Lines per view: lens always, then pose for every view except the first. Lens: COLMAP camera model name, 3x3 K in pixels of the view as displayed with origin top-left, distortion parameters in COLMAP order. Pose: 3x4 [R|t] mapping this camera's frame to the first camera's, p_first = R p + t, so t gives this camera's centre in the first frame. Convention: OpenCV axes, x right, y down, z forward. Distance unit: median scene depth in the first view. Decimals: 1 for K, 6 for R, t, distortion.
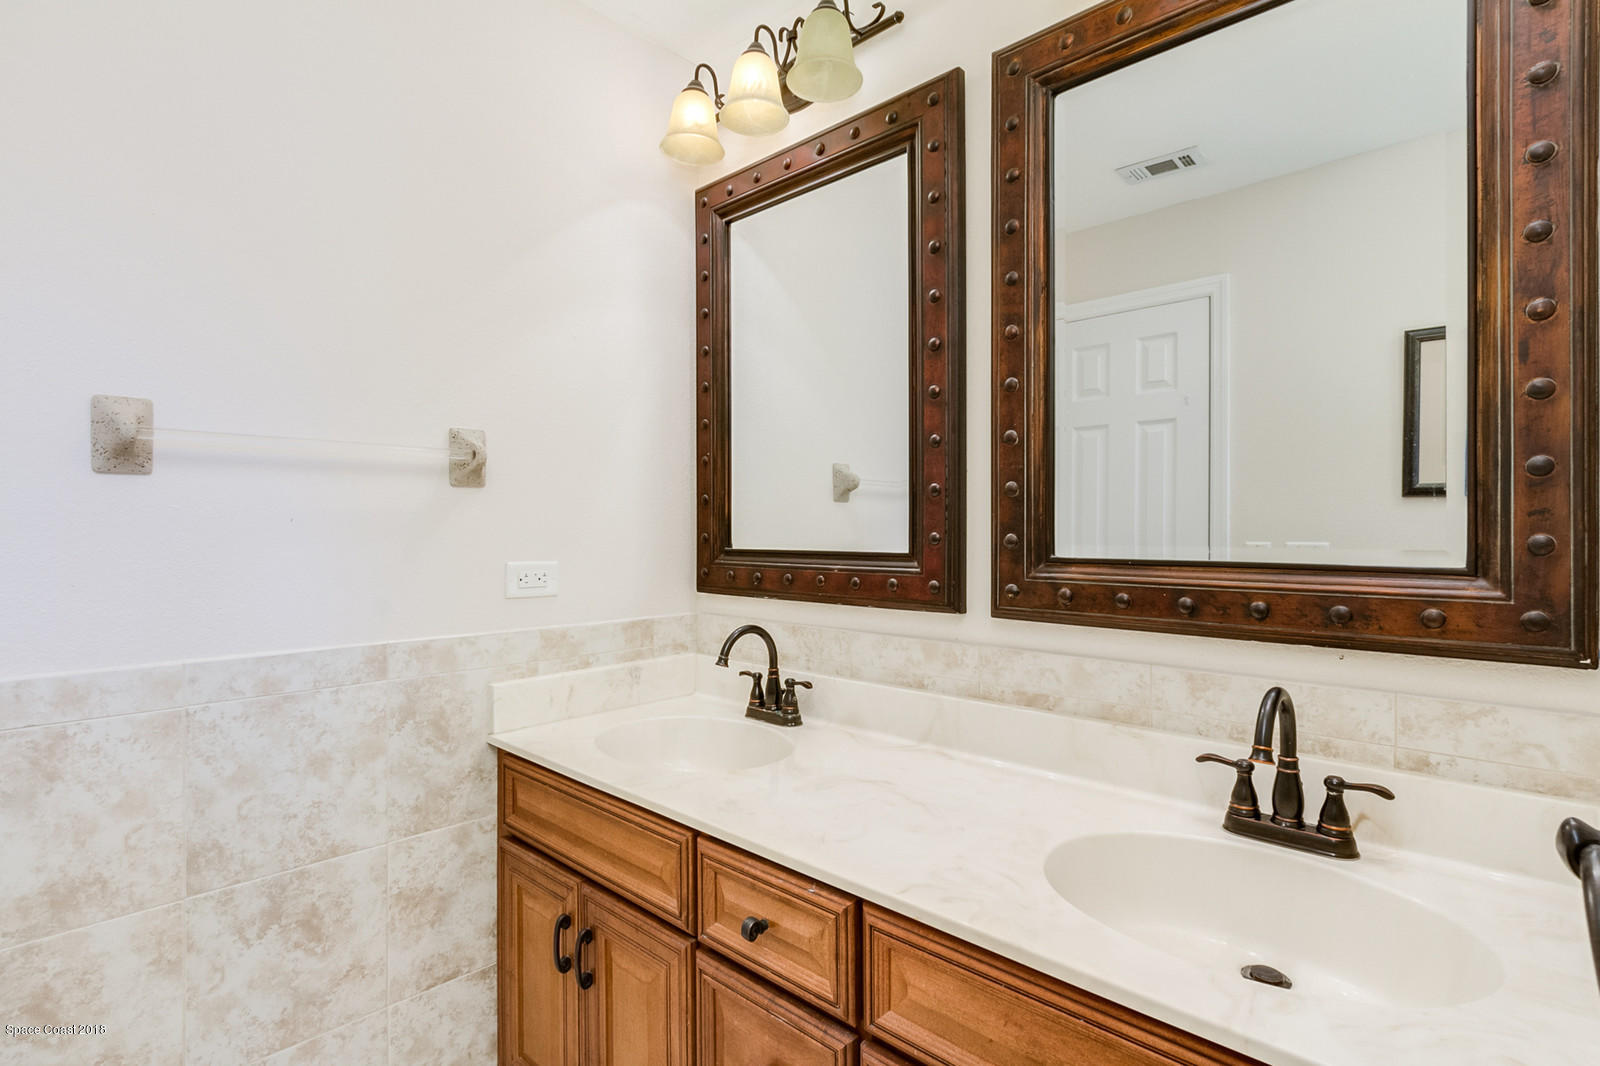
lens RADIAL K [[764.6, 0, 797.8], [0, 764.6, 533.3], [0, 0, 1]] dist [-0.007502, -0.001039]
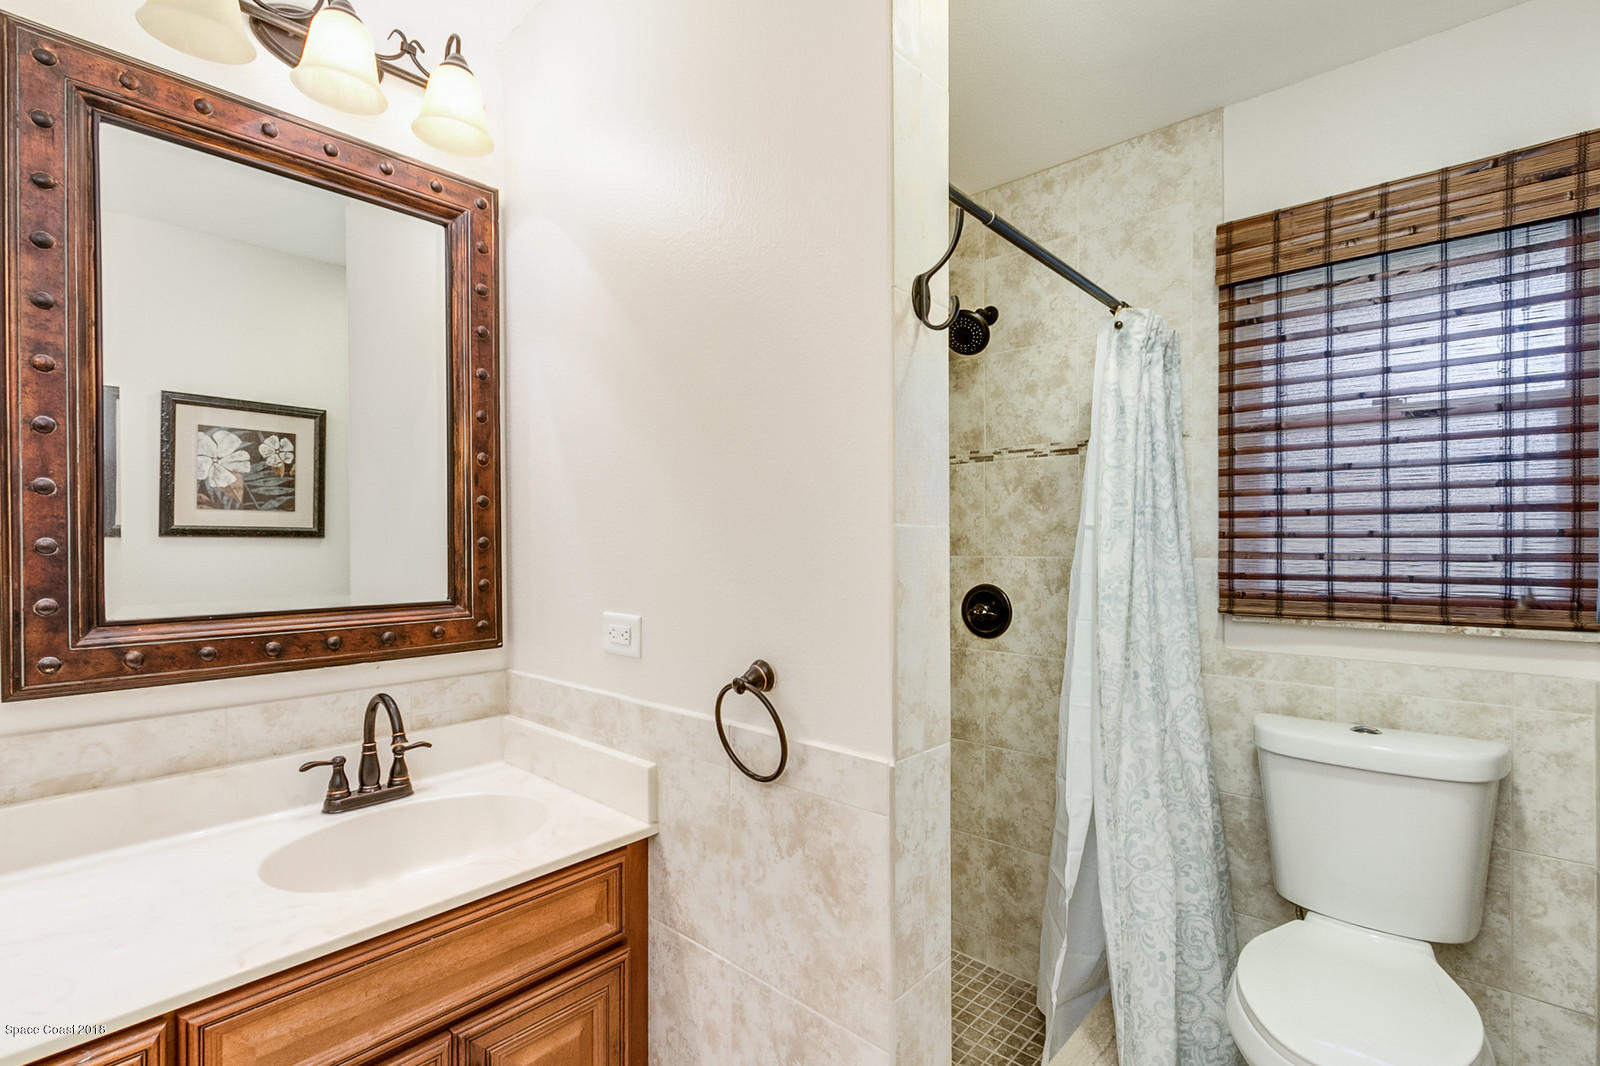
lens RADIAL K [[764.6, 0, 794.7], [0, 764.6, 527.8], [0, 0, 1]] dist [-0.007502, -0.001039]
pose [[-0.037971, 0.005305, 0.999265, -0.729282], [-0.002248, 0.999983, -0.005394, -0.092108], [-0.999276, -0.002451, -0.037959, 0.235859]]
